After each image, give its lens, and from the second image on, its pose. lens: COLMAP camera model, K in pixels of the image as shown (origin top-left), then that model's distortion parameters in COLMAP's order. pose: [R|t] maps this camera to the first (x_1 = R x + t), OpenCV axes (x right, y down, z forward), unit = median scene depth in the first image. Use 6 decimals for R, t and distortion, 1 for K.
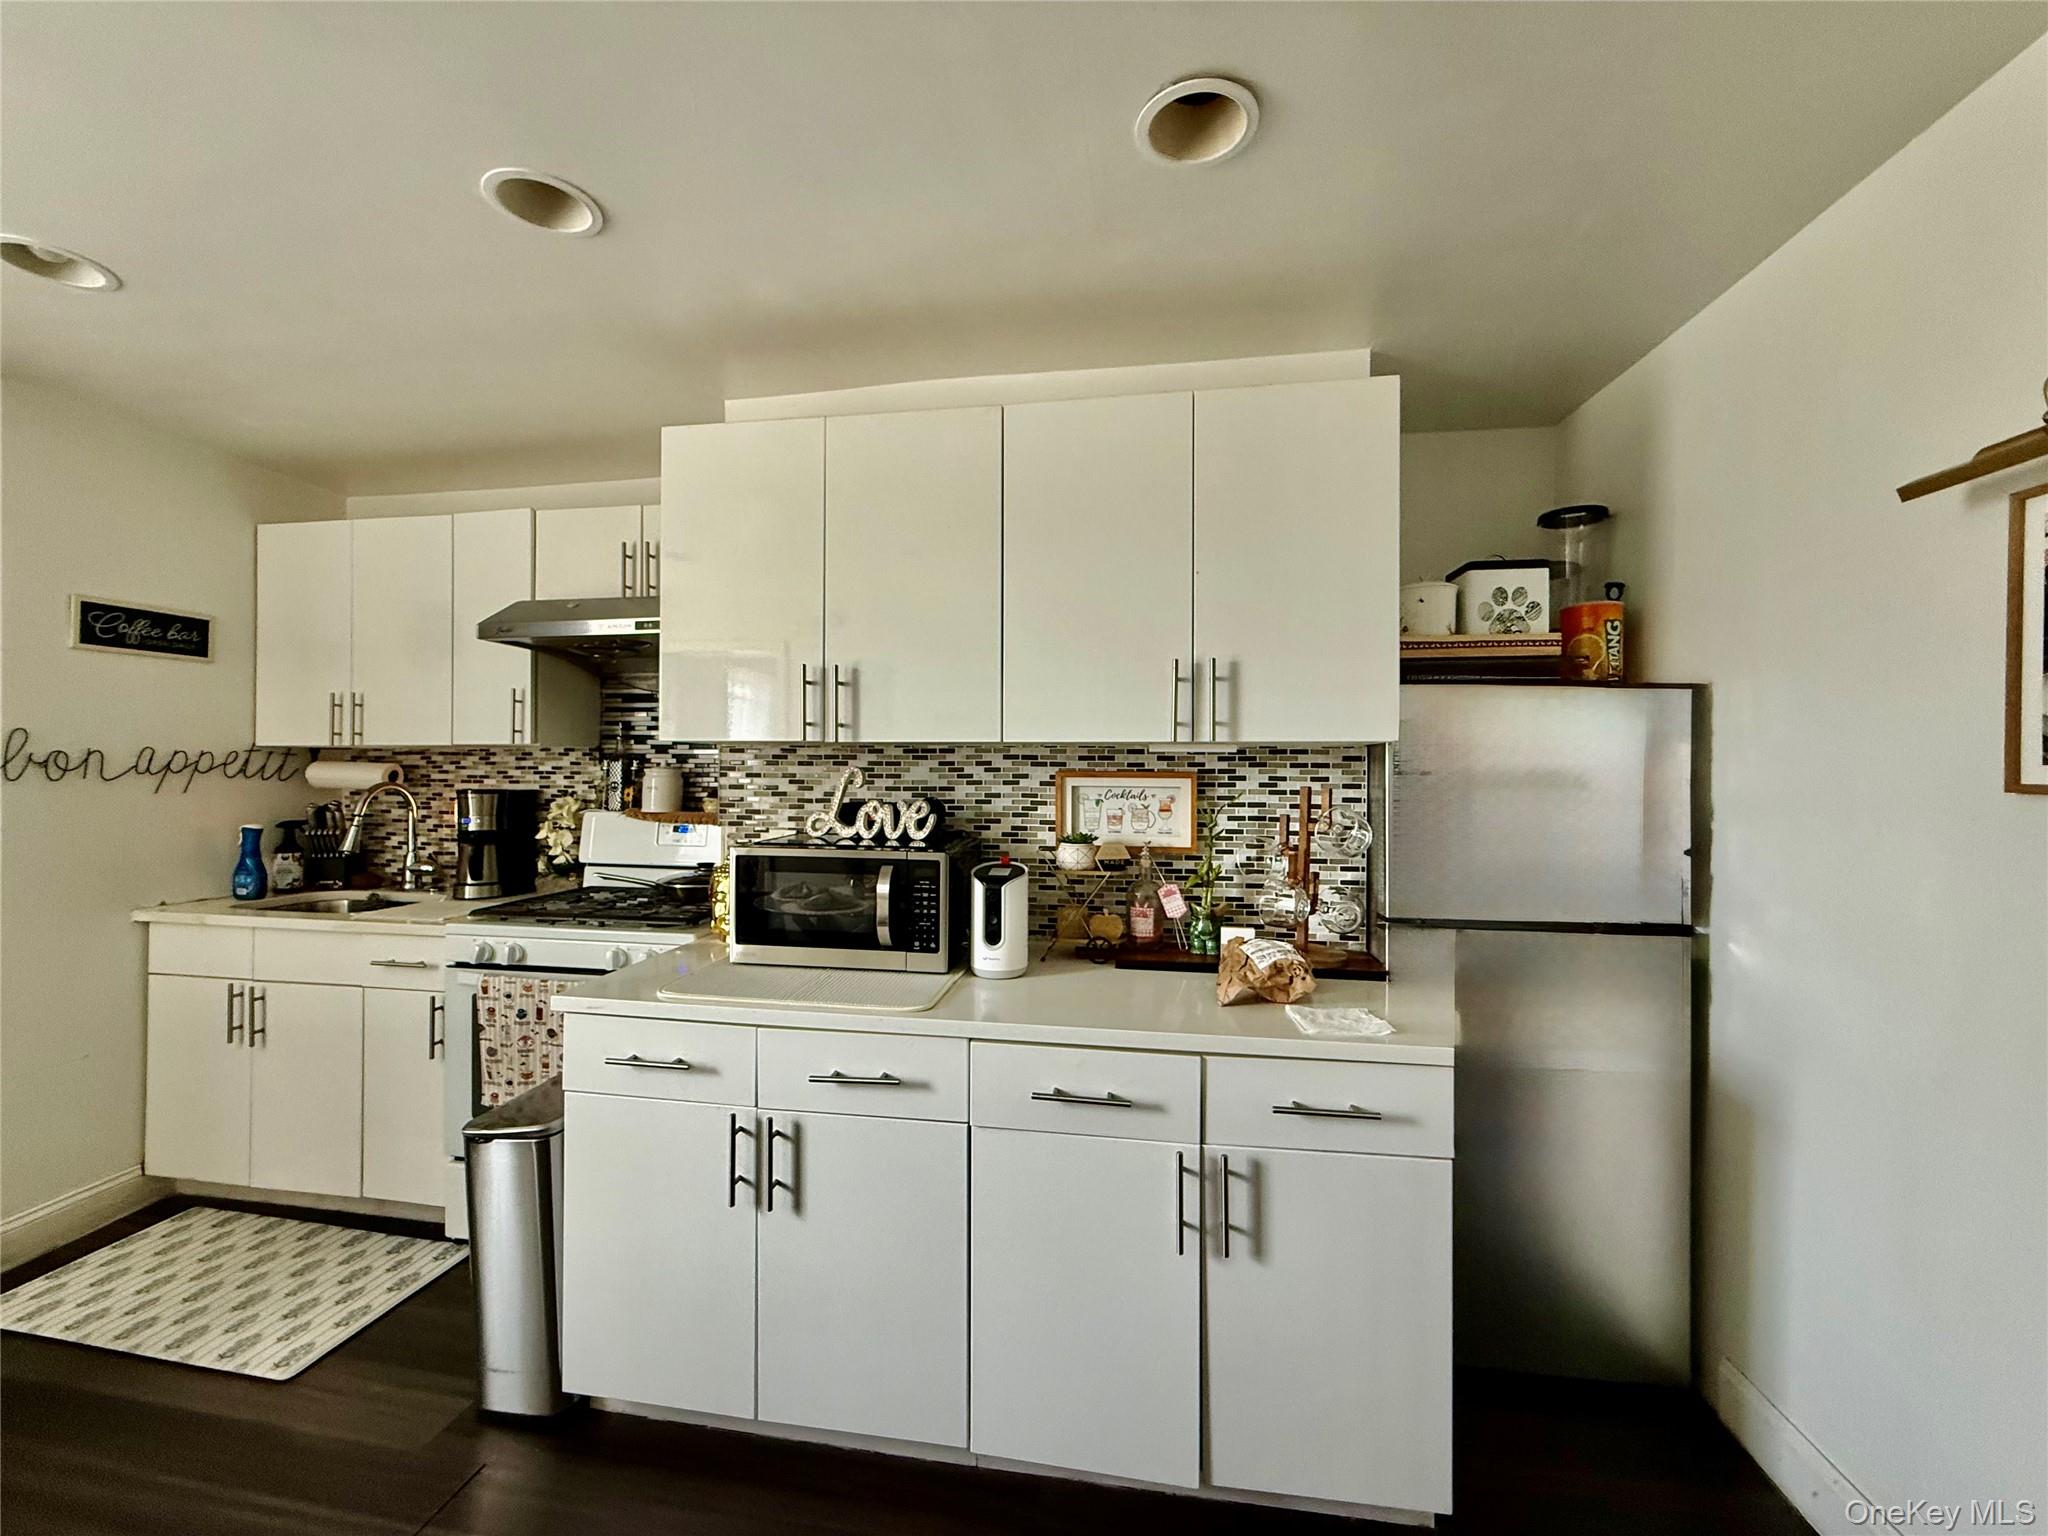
lens RADIAL K [[814.7, 0, 1016.6], [0, 814.7, 767.0], [0, 0, 1]] dist [-0.000952, -0.000158]
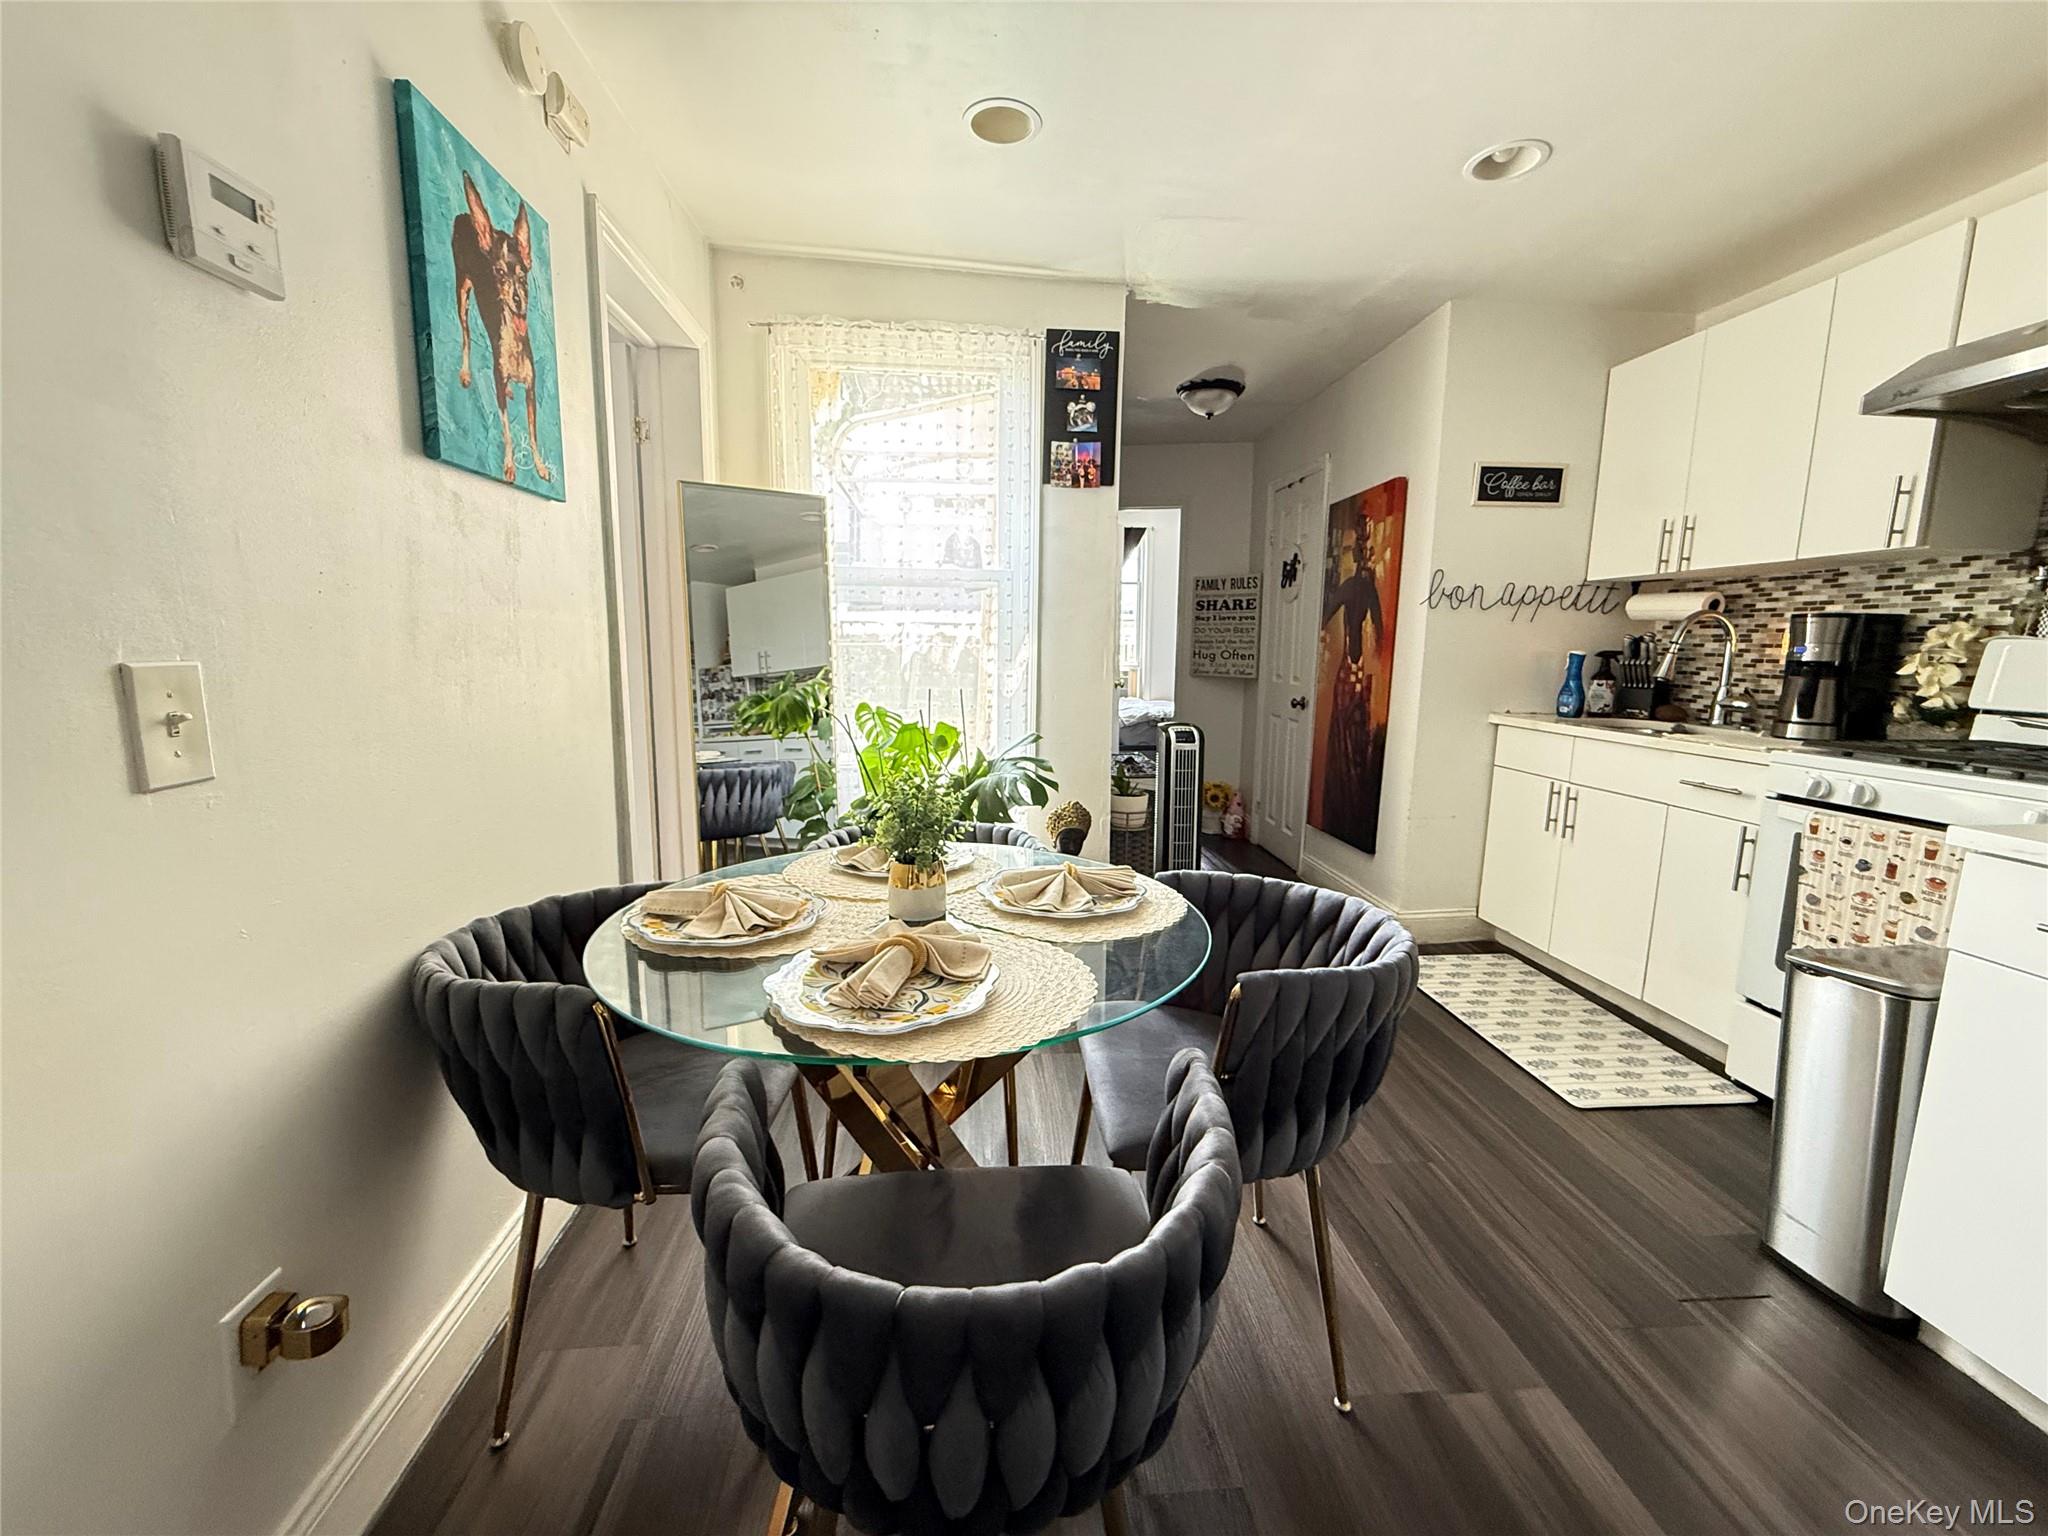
lens RADIAL K [[814.7, 0, 1016.6], [0, 814.7, 767.0], [0, 0, 1]] dist [-0.000952, -0.000158]
pose [[0.250524, 0.141400, -0.957728, -0.038638], [-0.006303, 0.989493, 0.144441, 0.082296], [0.968090, -0.030149, 0.248783, -0.040689]]
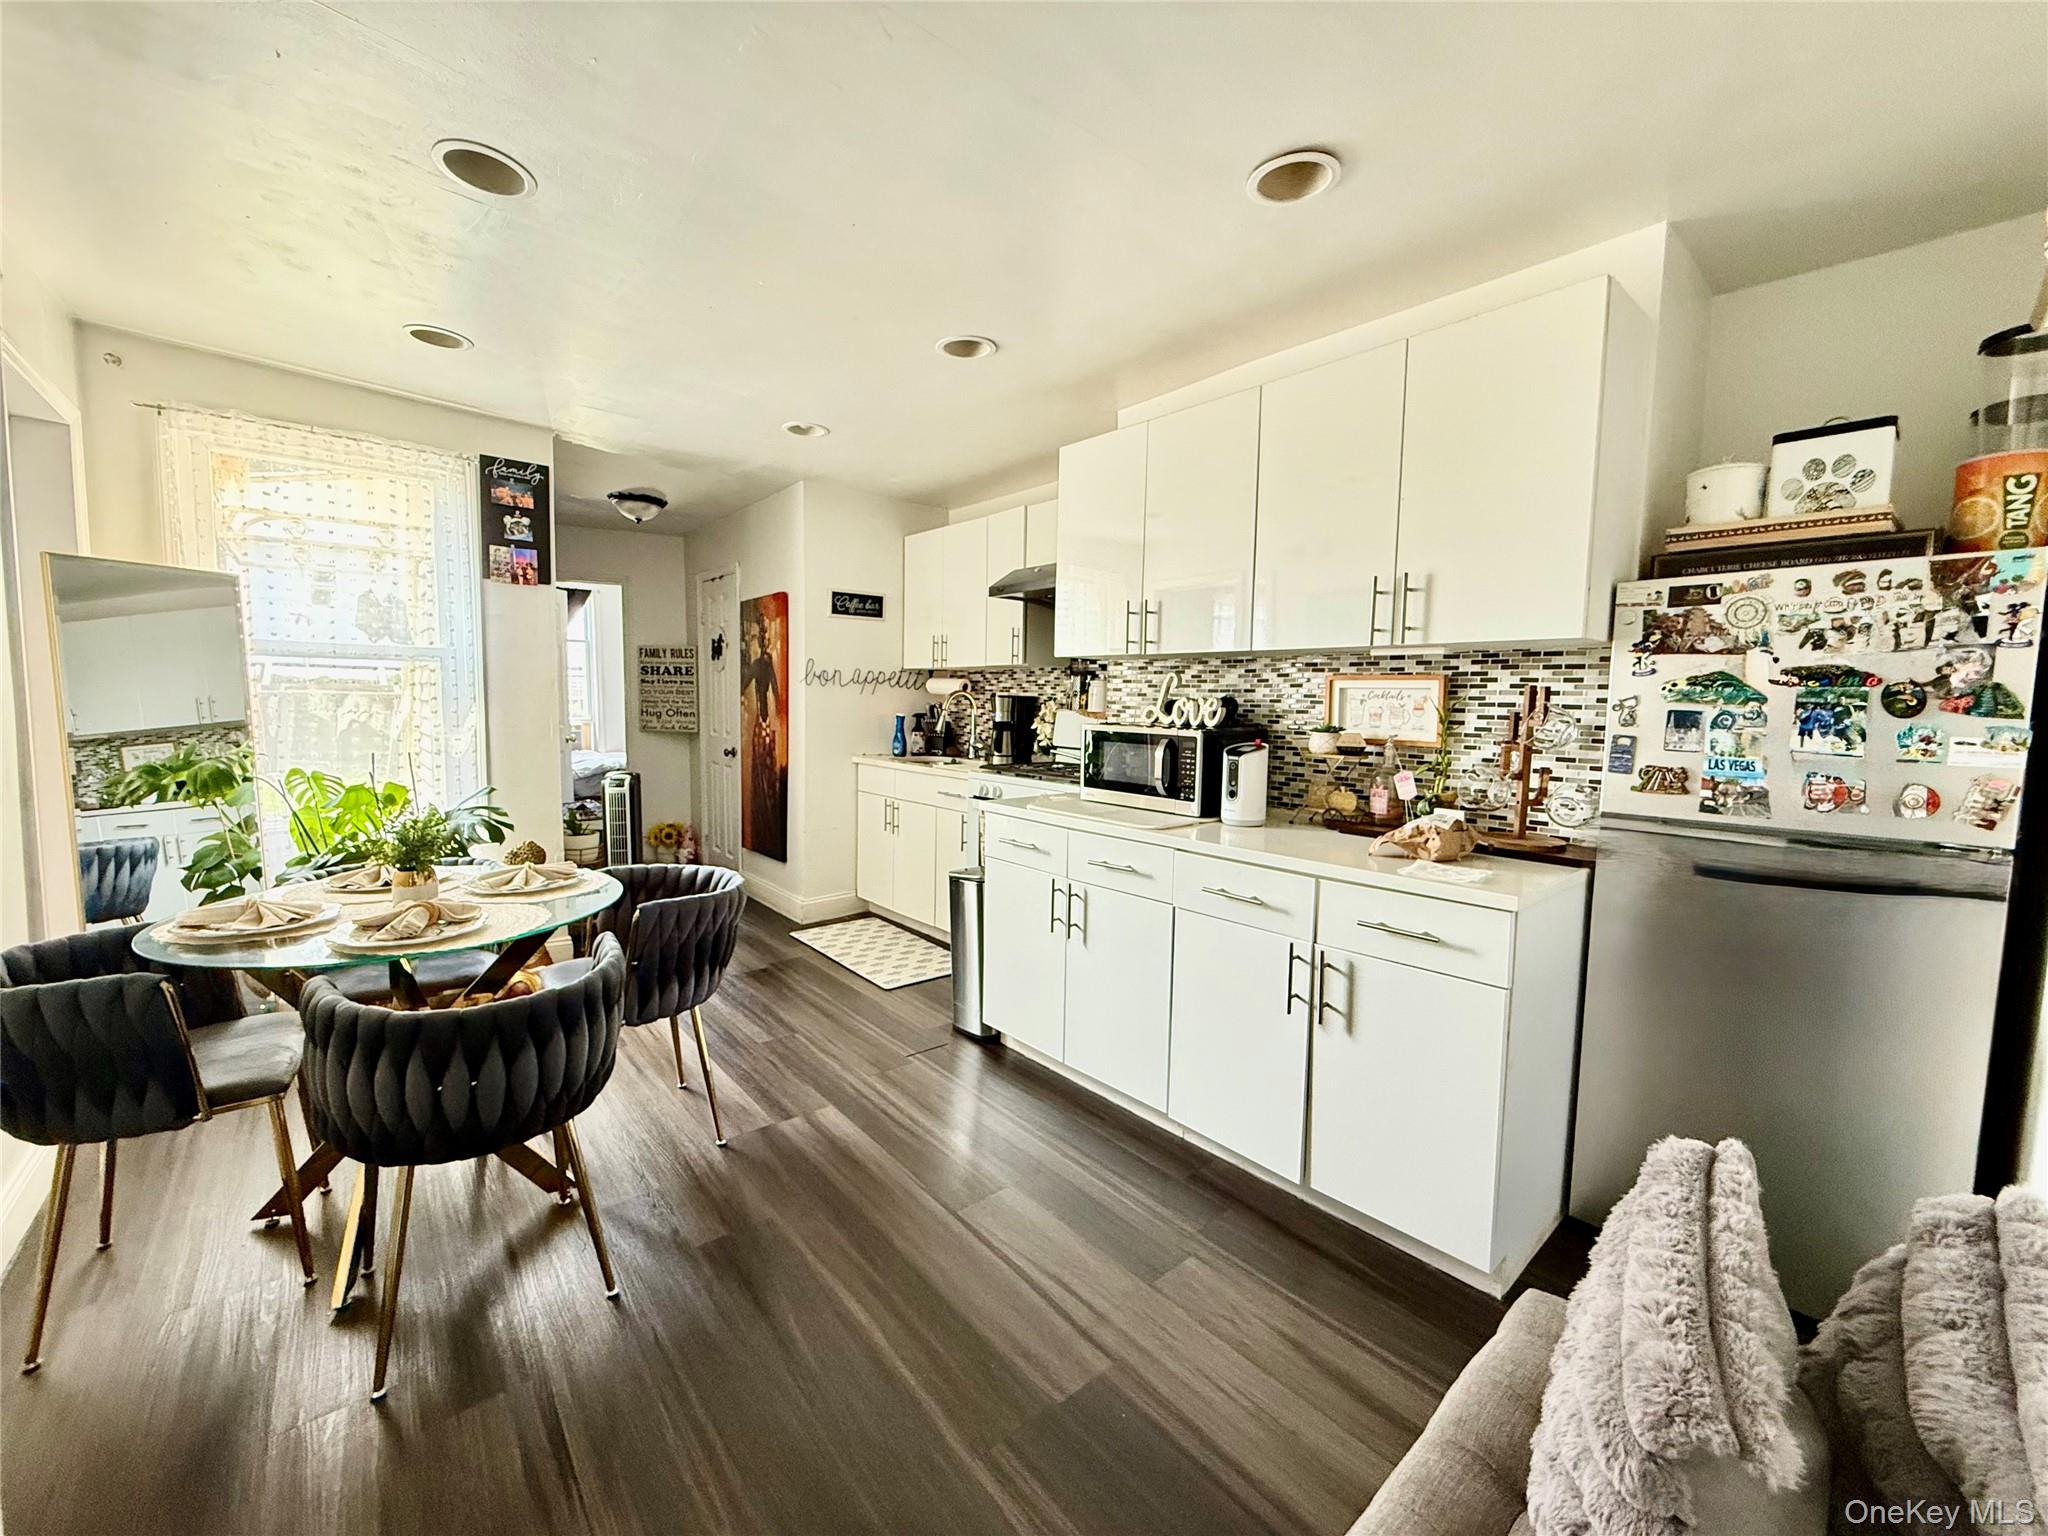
lens RADIAL K [[814.7, 0, 1016.6], [0, 814.7, 767.0], [0, 0, 1]] dist [-0.000952, -0.000158]
pose [[0.766087, 0.063494, -0.639593, 0.427346], [-0.012617, 0.996402, 0.083803, 0.040319], [0.642613, -0.056130, 0.764132, -0.204589]]
